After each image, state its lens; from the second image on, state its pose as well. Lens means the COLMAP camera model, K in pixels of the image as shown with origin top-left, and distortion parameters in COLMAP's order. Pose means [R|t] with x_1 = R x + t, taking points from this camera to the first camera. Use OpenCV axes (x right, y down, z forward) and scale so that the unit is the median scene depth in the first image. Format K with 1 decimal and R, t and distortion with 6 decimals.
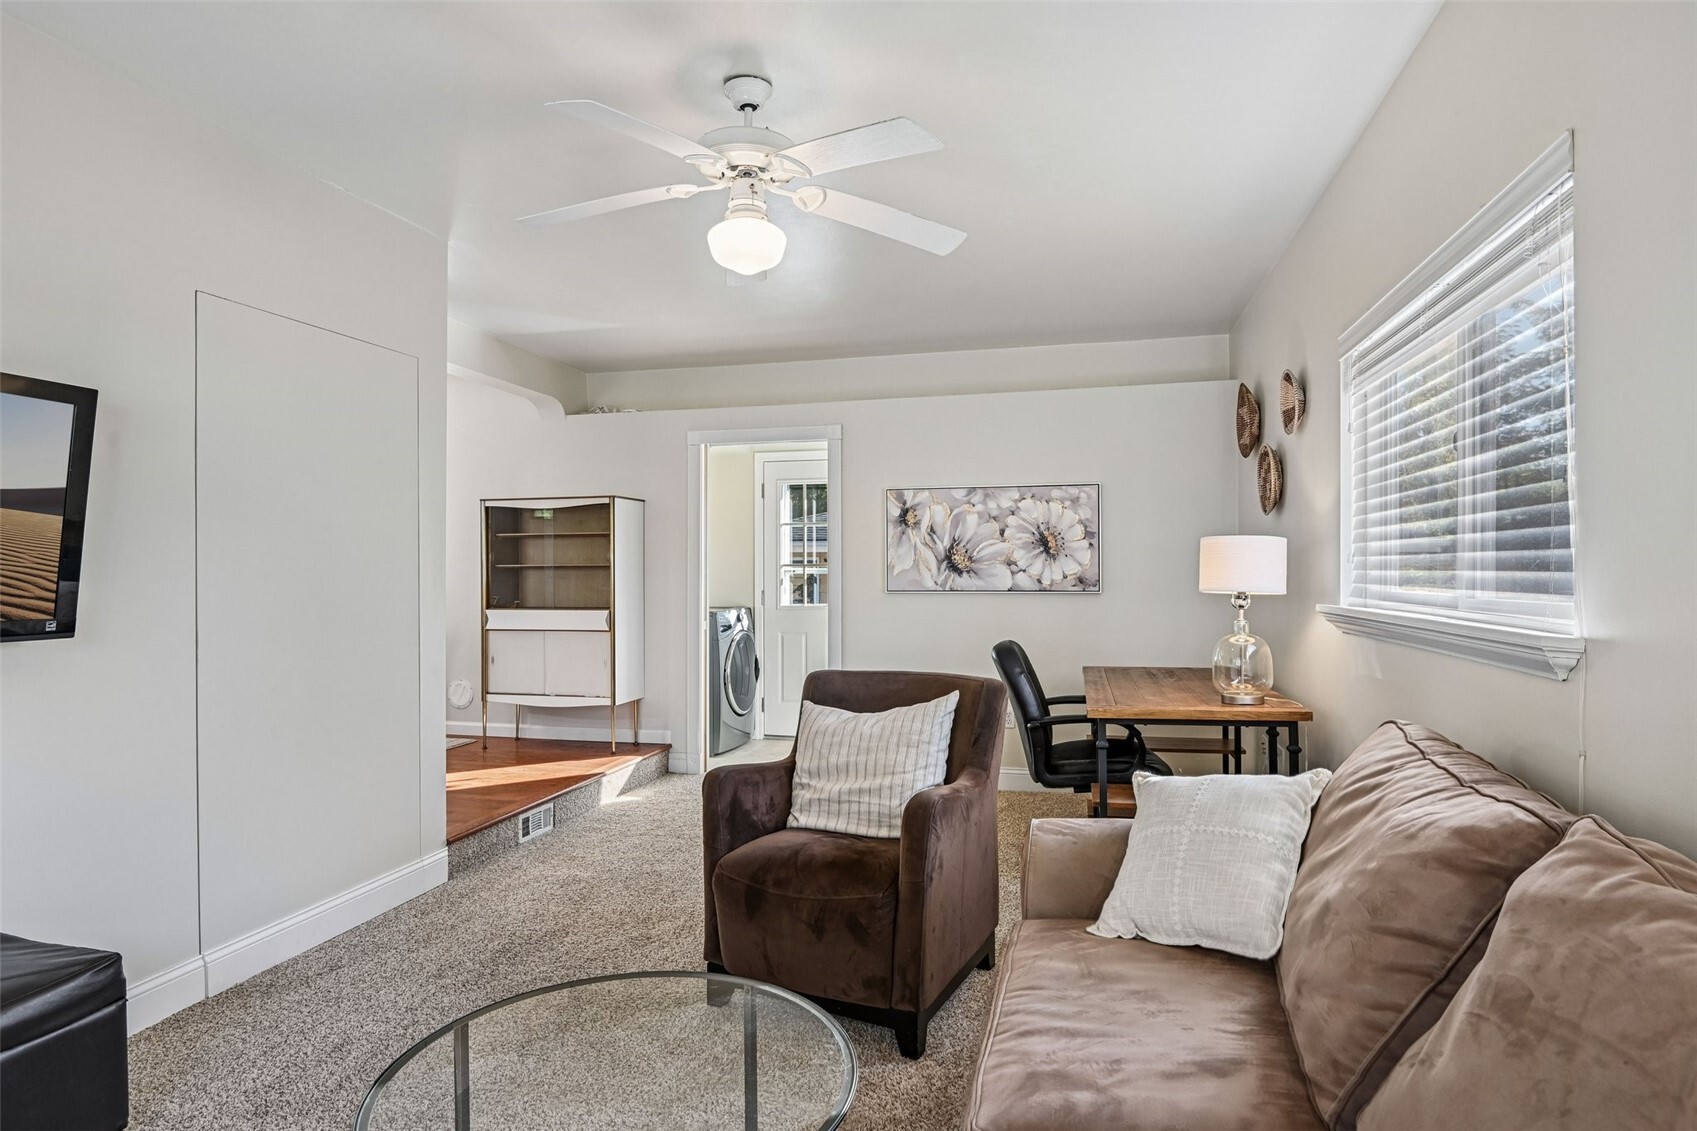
lens RADIAL K [[967.0, 0, 1007.1], [0, 967.0, 581.7], [0, 0, 1]] dist [-0.003845, -0.004398]
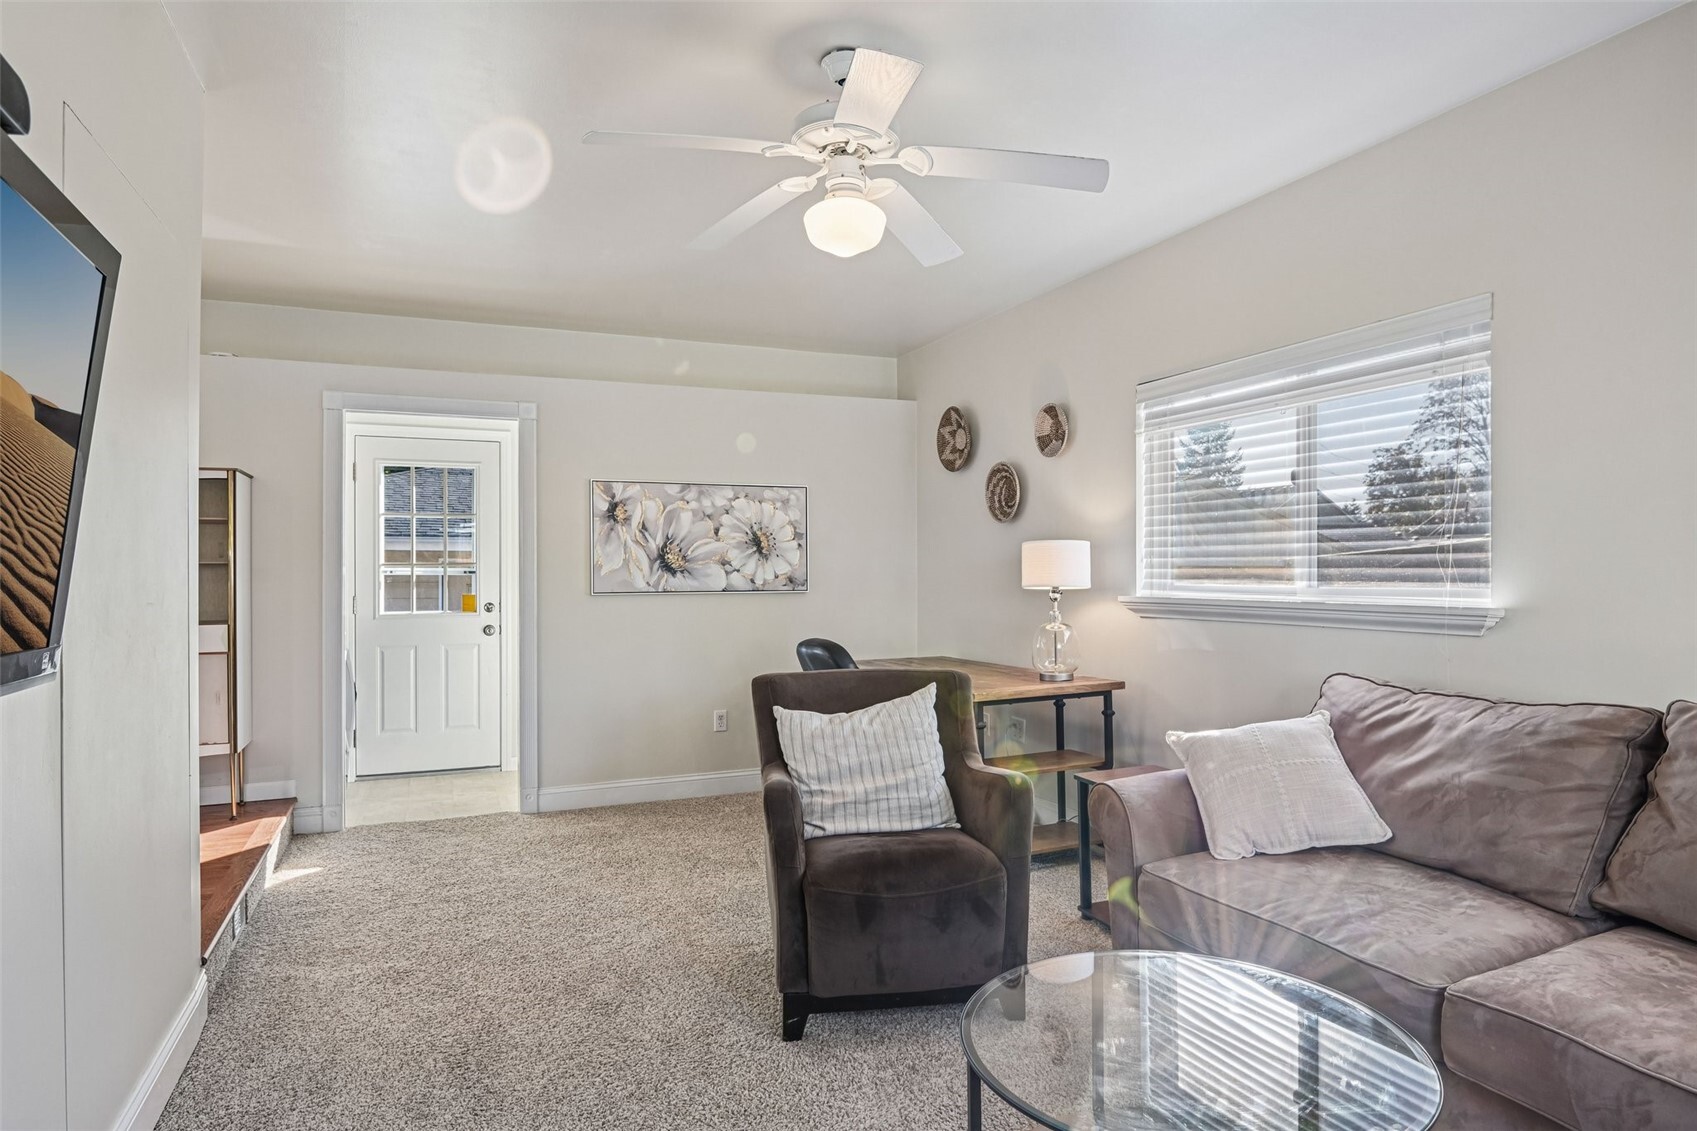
lens RADIAL K [[967.0, 0, 829.7], [0, 967.0, 598.6], [0, 0, 1]] dist [-0.003845, -0.004398]
pose [[0.803128, -0.016899, 0.595567, -0.500259], [0.008987, 0.999828, 0.016251, 0.002171], [-0.595739, -0.007699, 0.803141, 0.146234]]
